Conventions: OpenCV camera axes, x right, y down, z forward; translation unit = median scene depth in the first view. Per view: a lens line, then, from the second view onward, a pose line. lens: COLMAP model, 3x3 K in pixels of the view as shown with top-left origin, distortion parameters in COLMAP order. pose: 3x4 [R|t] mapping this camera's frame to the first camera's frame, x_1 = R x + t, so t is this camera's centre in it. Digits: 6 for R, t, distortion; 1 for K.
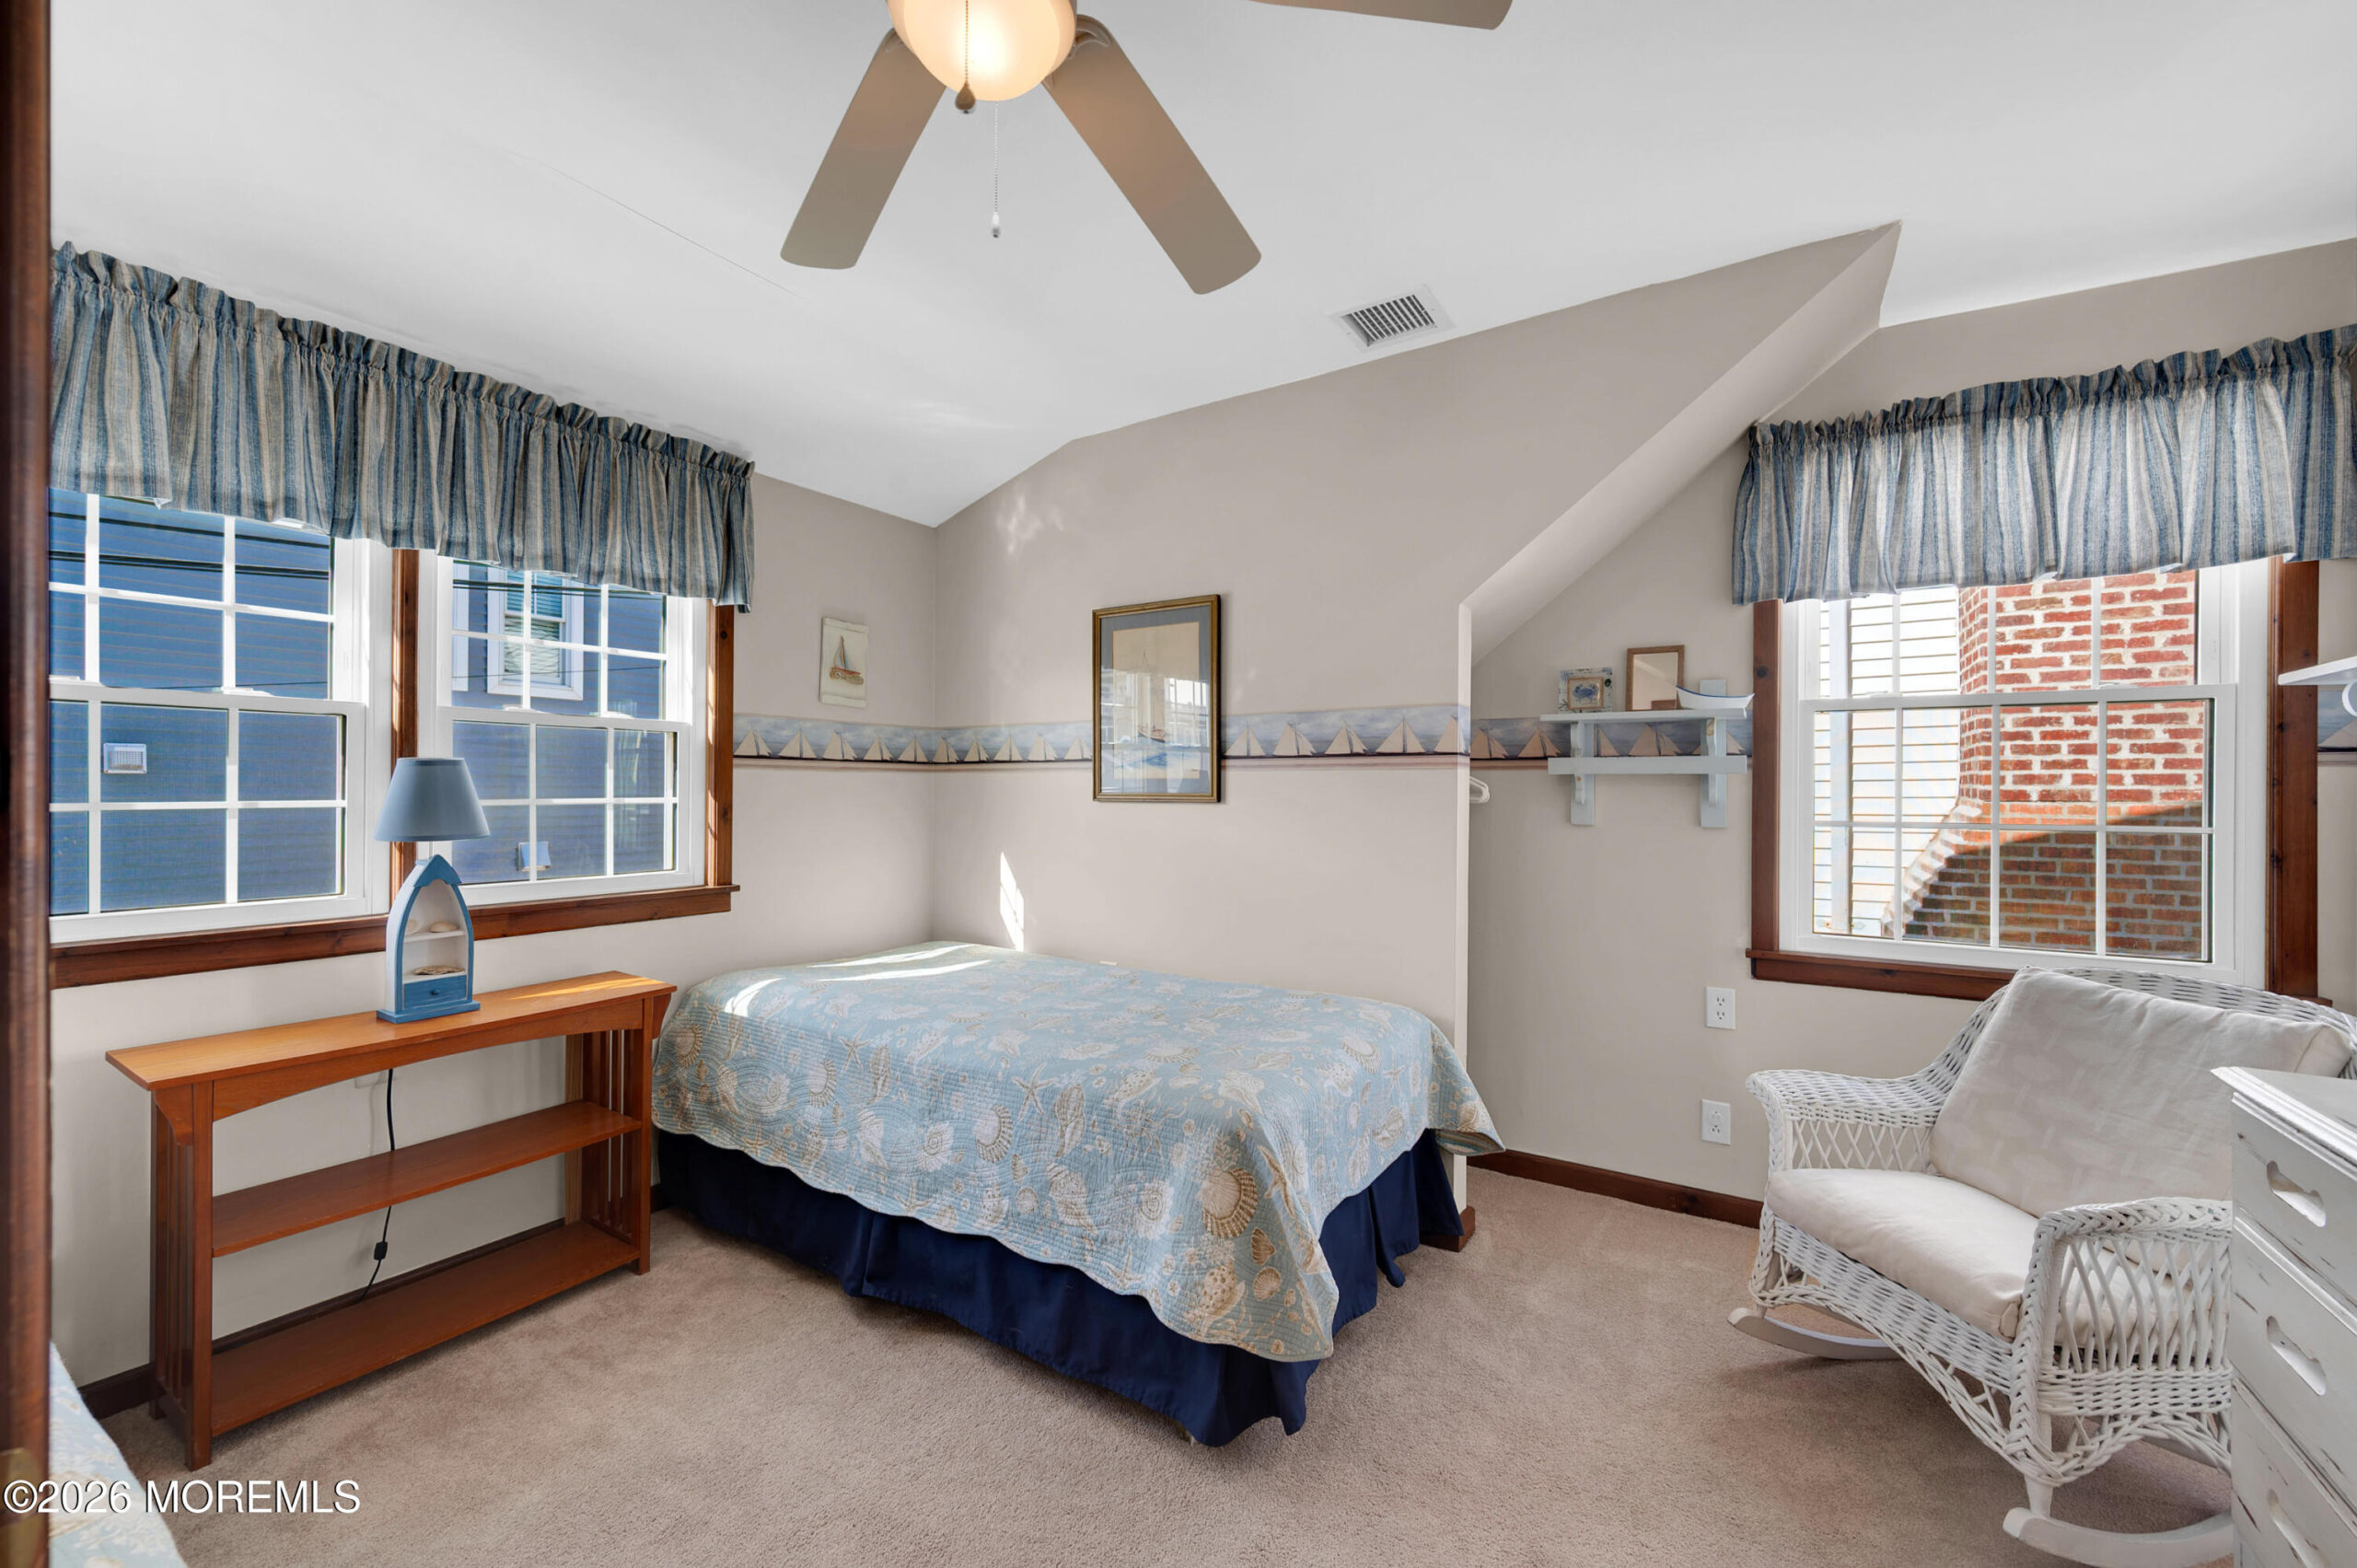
lens RADIAL K [[939.0, 0, 1178.7], [0, 939.0, 791.1], [0, 0, 1]] dist [-0.000876, -0.000189]
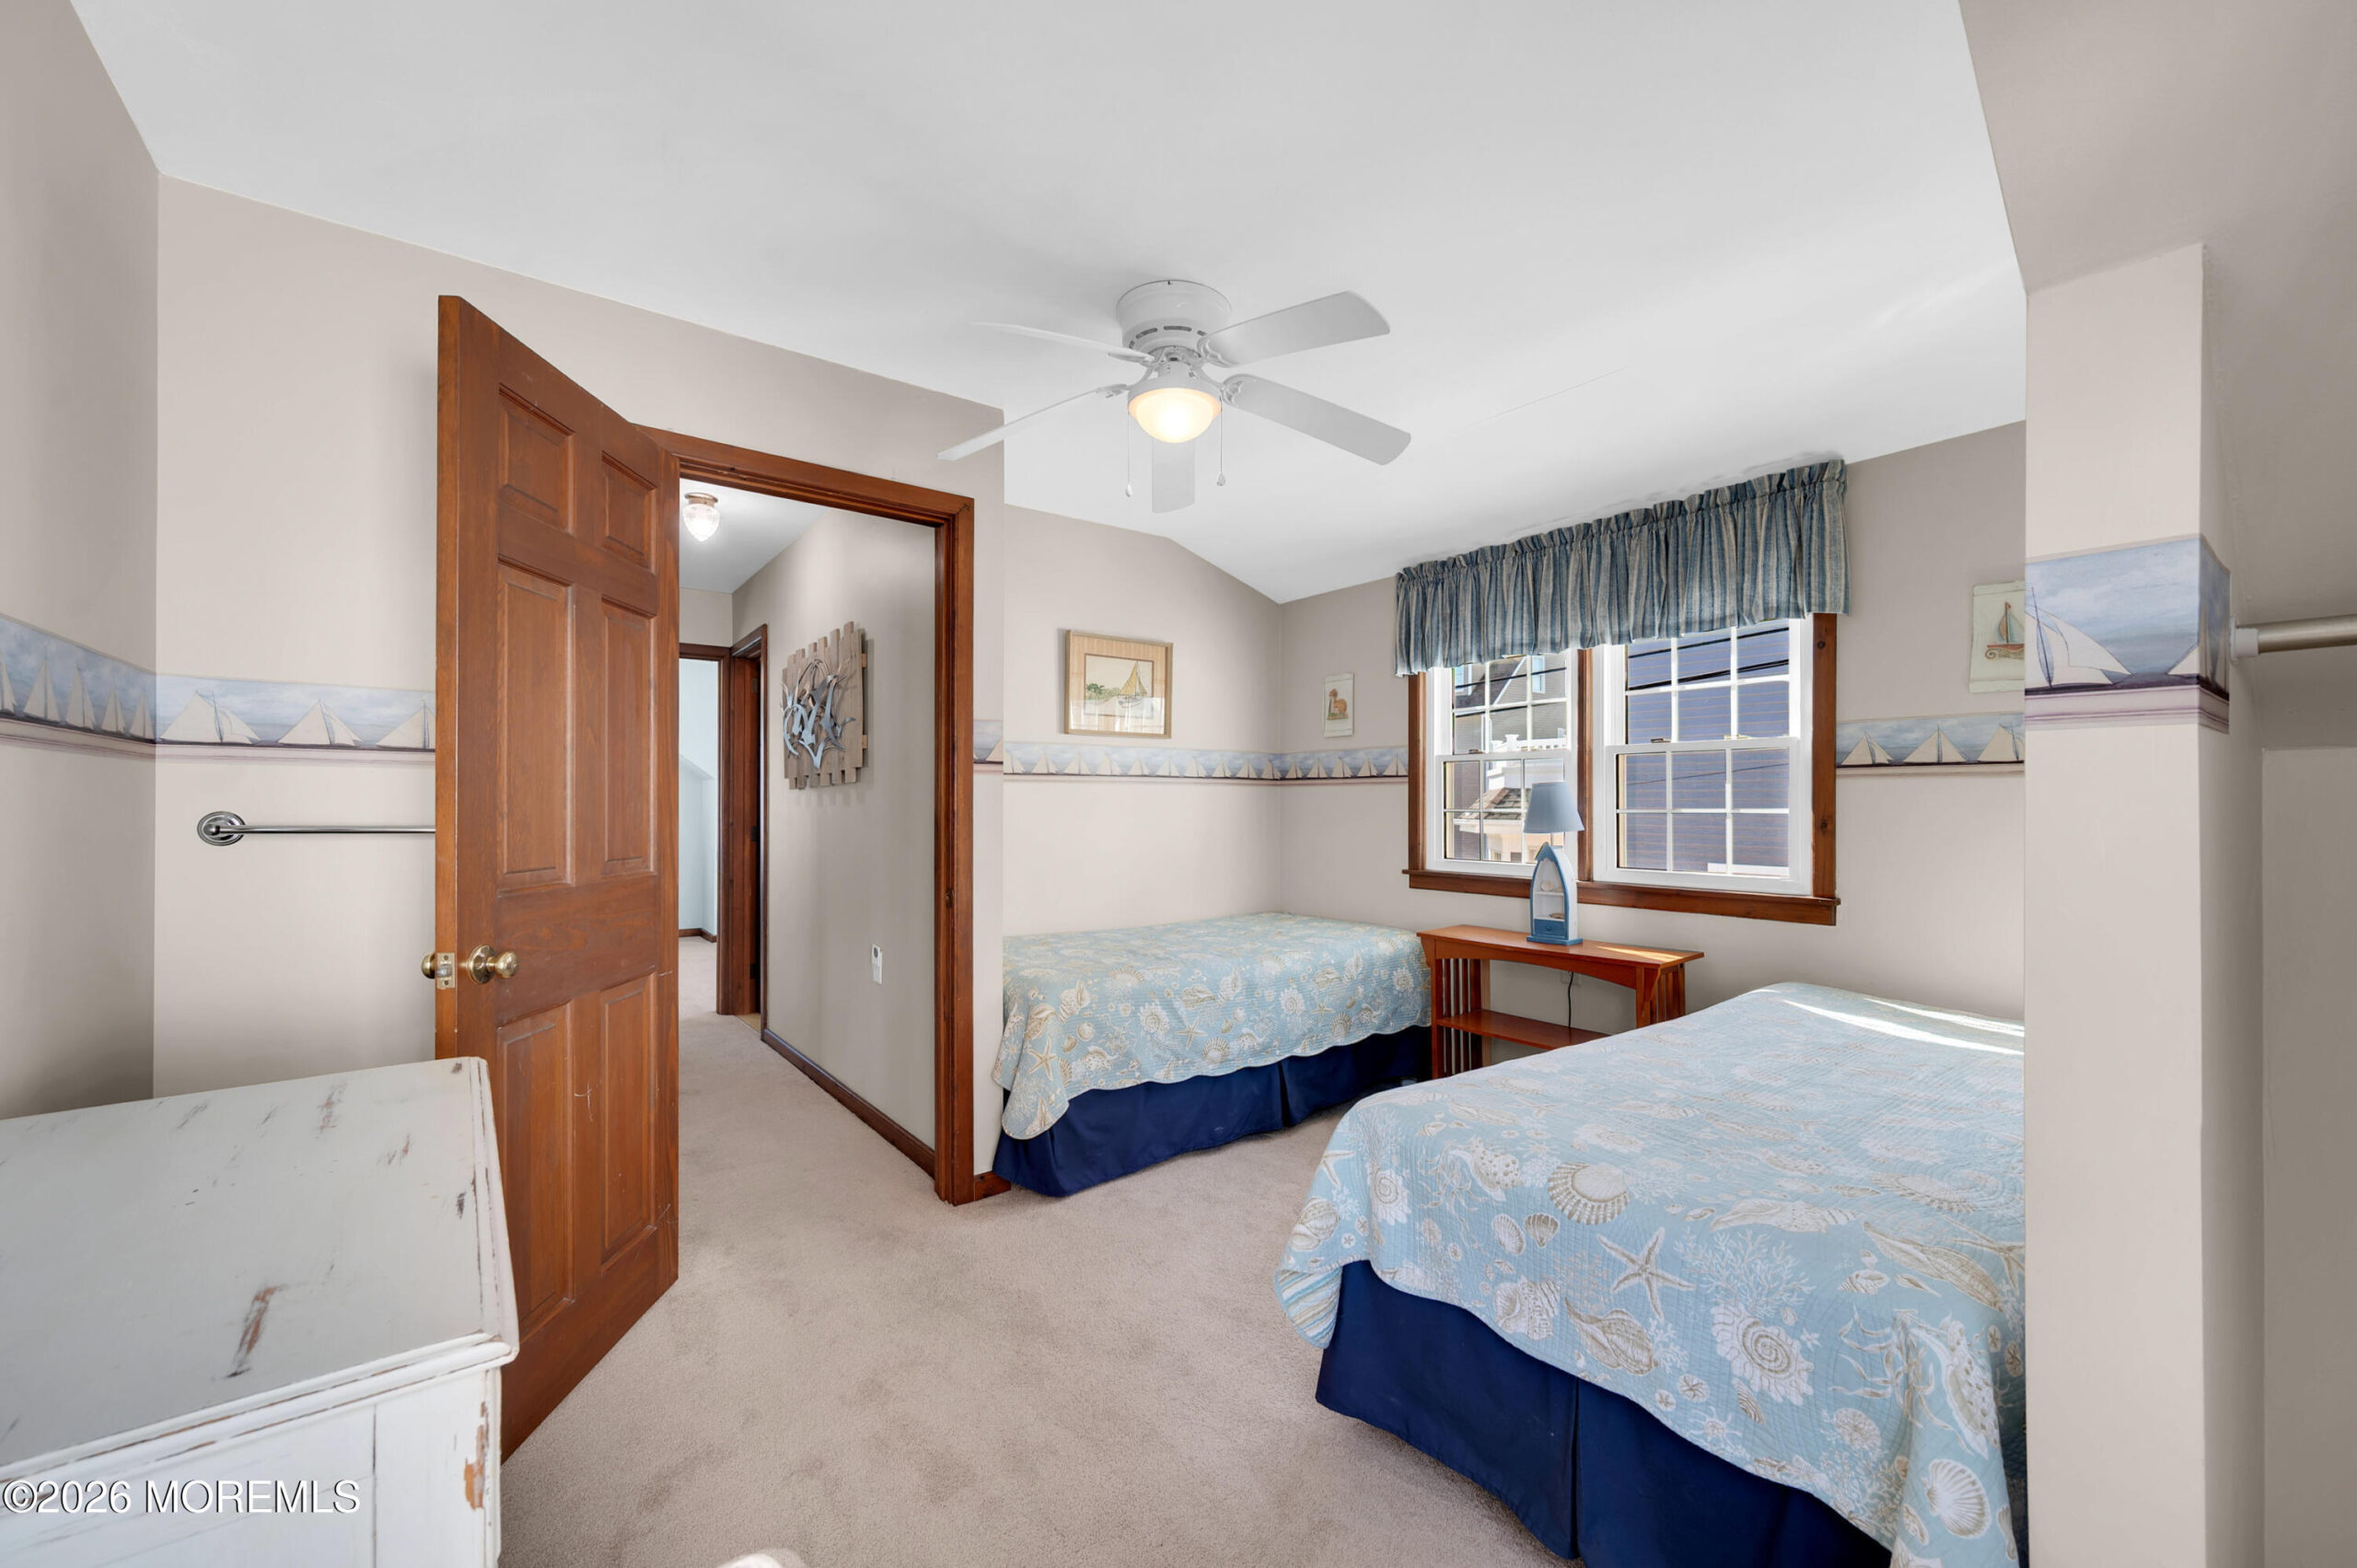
lens RADIAL K [[939.0, 0, 1178.7], [0, 939.0, 791.1], [0, 0, 1]] dist [-0.000876, -0.000189]
pose [[-0.361883, -0.018514, -0.932040, 0.729529], [-0.005453, 0.999828, -0.017744, 0.010276], [0.932207, -0.001339, -0.361922, 0.773656]]
